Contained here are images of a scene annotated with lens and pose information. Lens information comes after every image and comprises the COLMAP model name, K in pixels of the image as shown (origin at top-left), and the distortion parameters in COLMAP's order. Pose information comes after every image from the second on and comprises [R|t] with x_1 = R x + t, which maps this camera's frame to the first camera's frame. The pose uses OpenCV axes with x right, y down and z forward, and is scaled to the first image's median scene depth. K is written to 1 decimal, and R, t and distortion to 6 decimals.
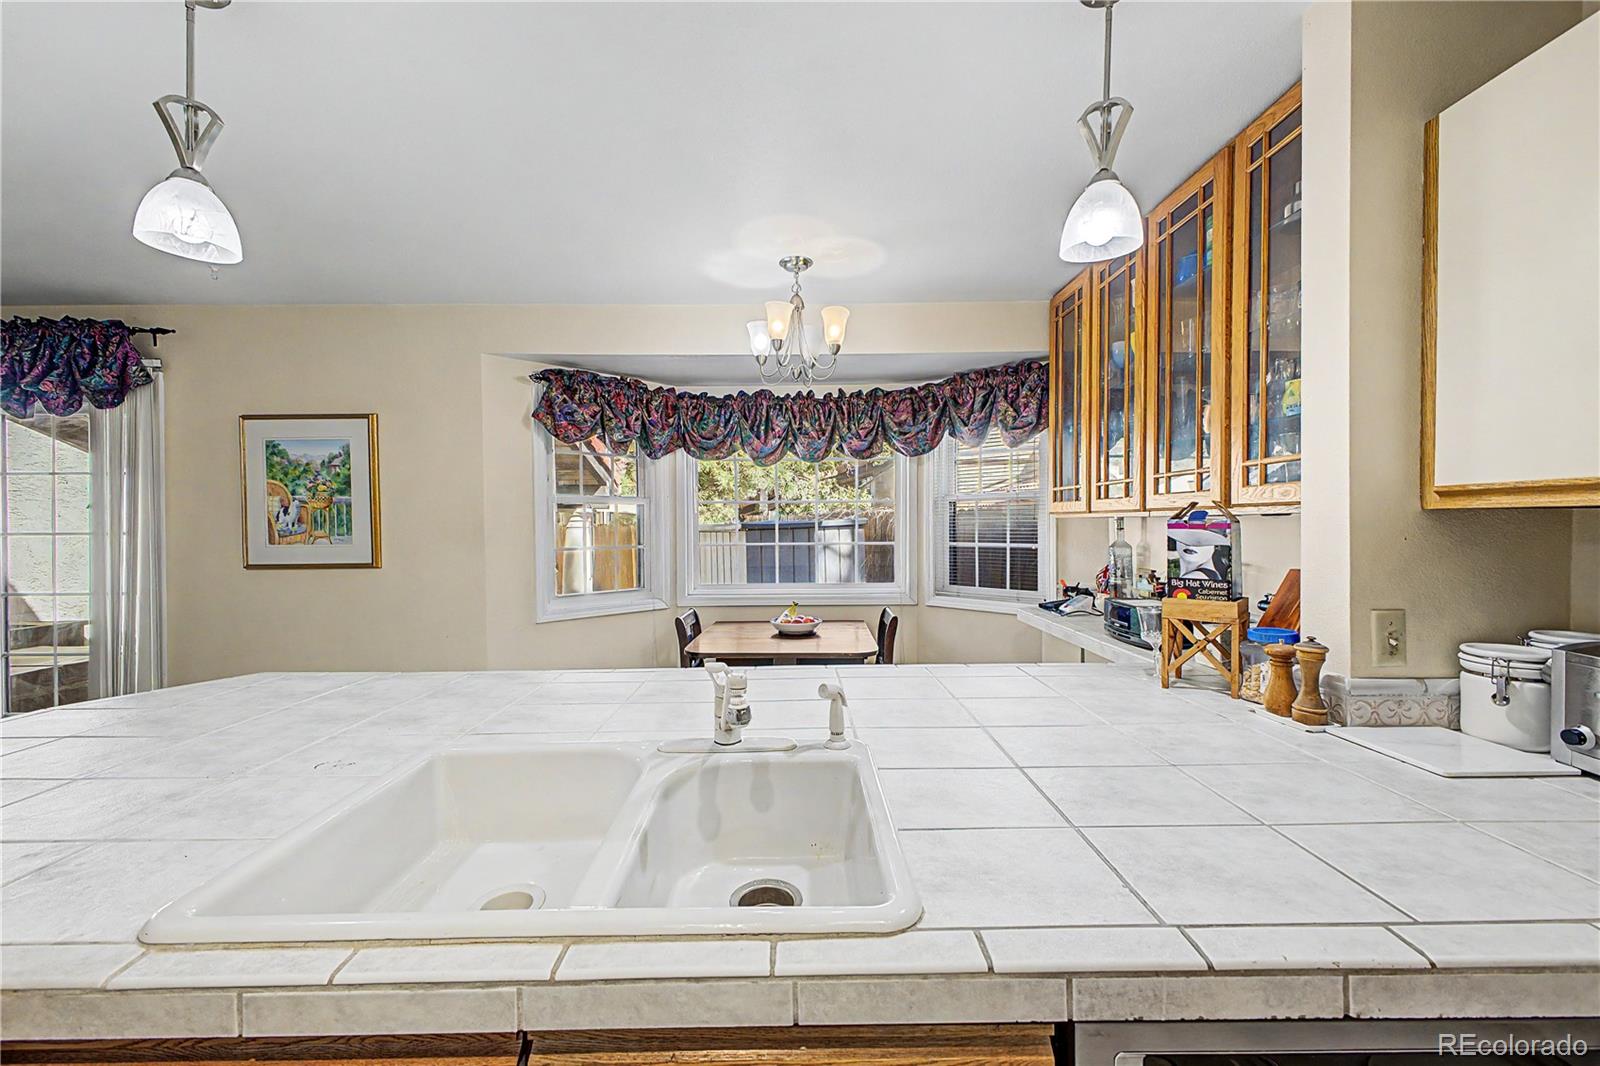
lens RADIAL K [[619.5, 0, 802.5], [0, 619.5, 522.1], [0, 0, 1]] dist [0.020204, -0.010121]
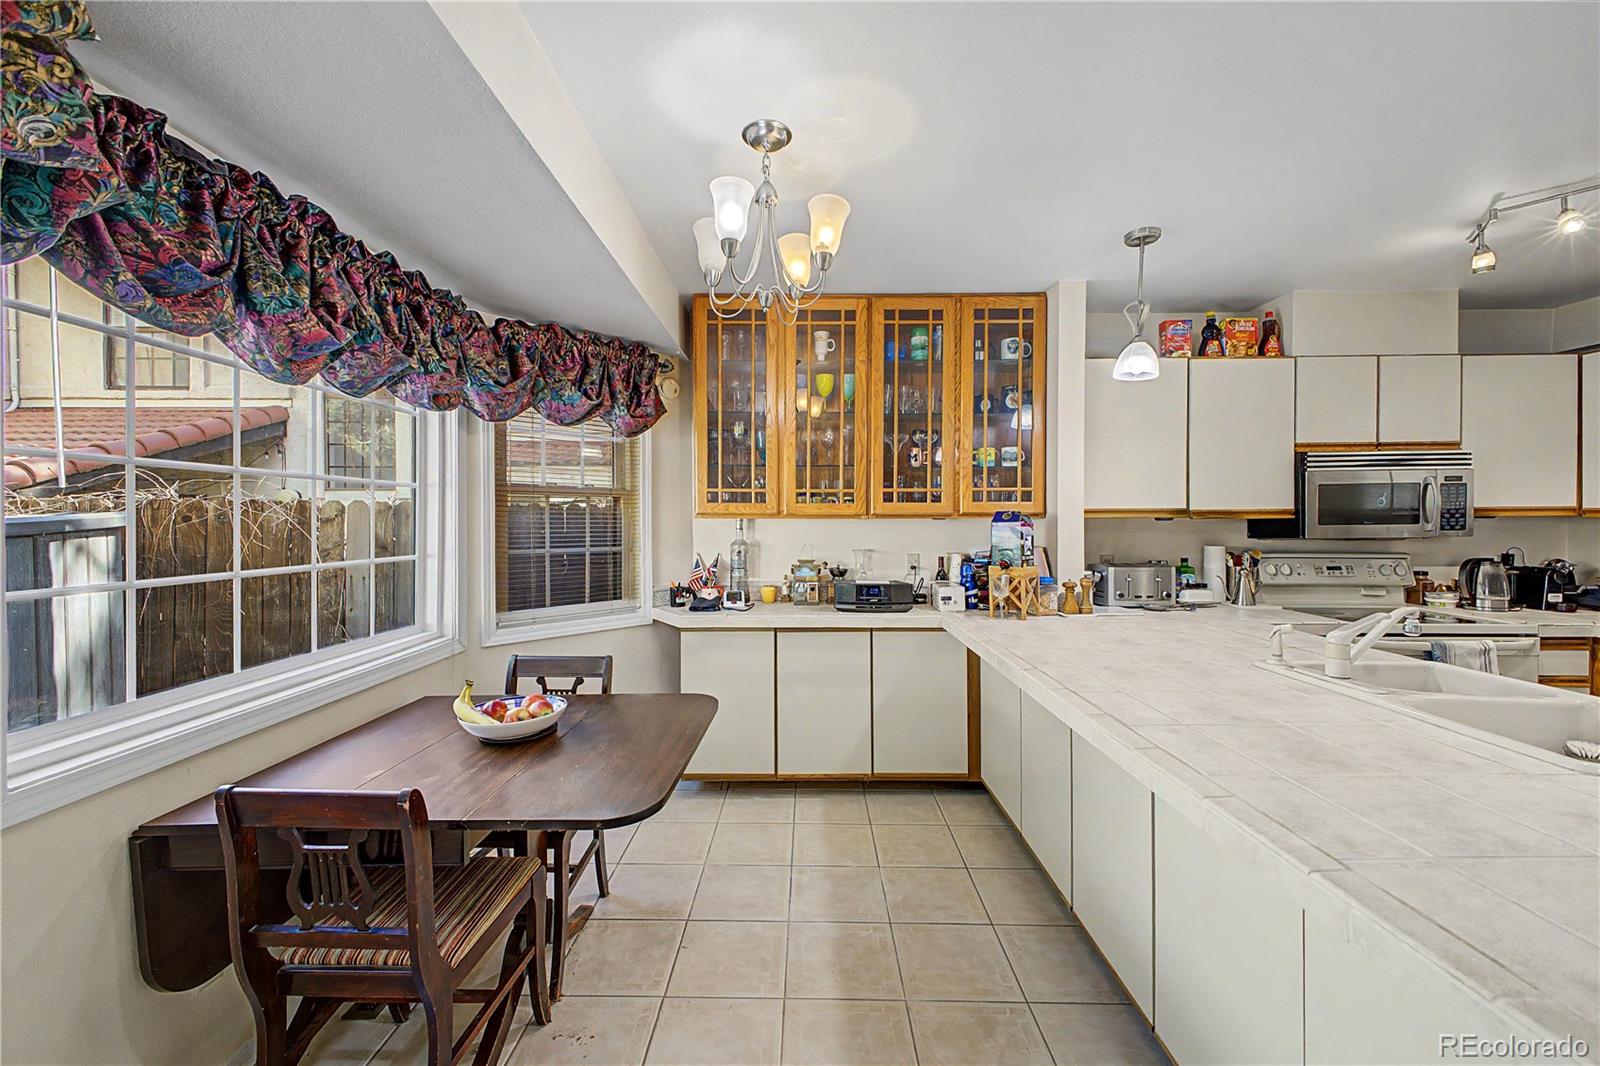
lens RADIAL K [[629.2, 0, 800.2], [0, 629.2, 529.0], [0, 0, 1]] dist [0.025488, -0.012727]
pose [[0.022016, -0.007789, 0.999727, -0.550583], [-0.002319, 0.999967, 0.007842, 0.001456], [-0.999755, -0.002491, 0.021997, 0.747907]]
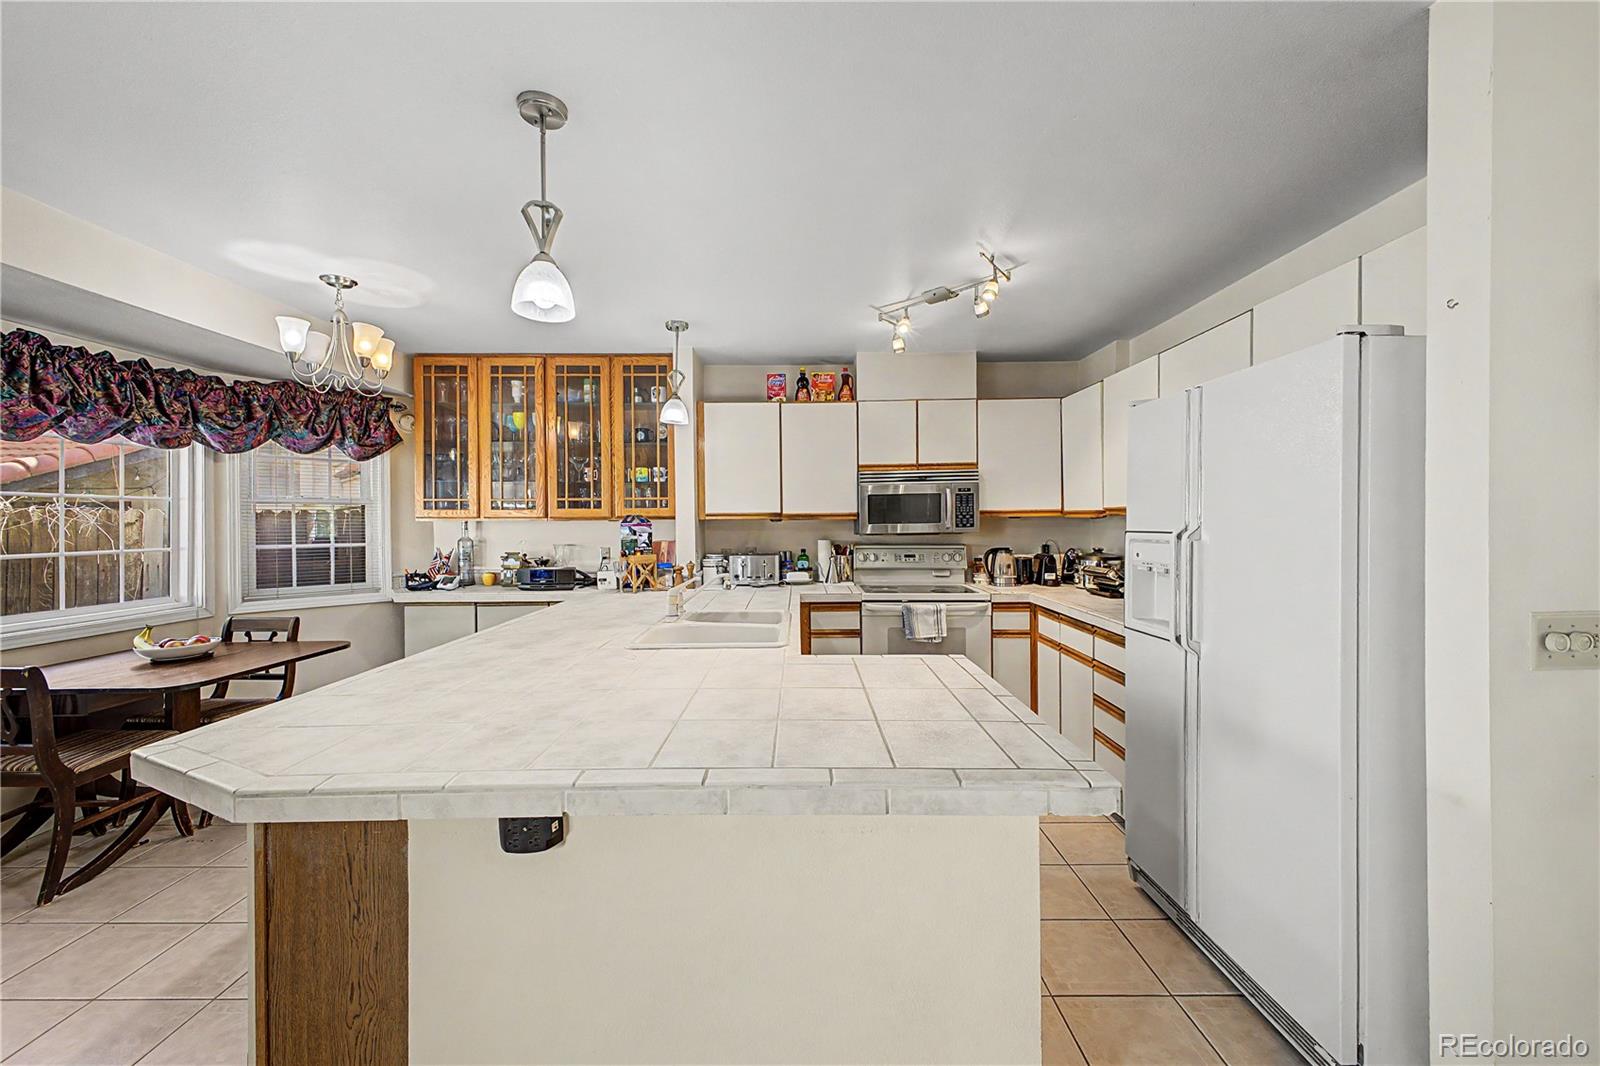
lens RADIAL K [[630.6, 0, 799.7], [0, 630.6, 525.4], [0, 0, 1]] dist [0.013001, -0.004576]
pose [[0.011810, -0.000301, 0.999930, -0.861934], [0.002058, 0.999998, 0.000277, 0.003261], [-0.999928, 0.002054, 0.011811, 0.156156]]
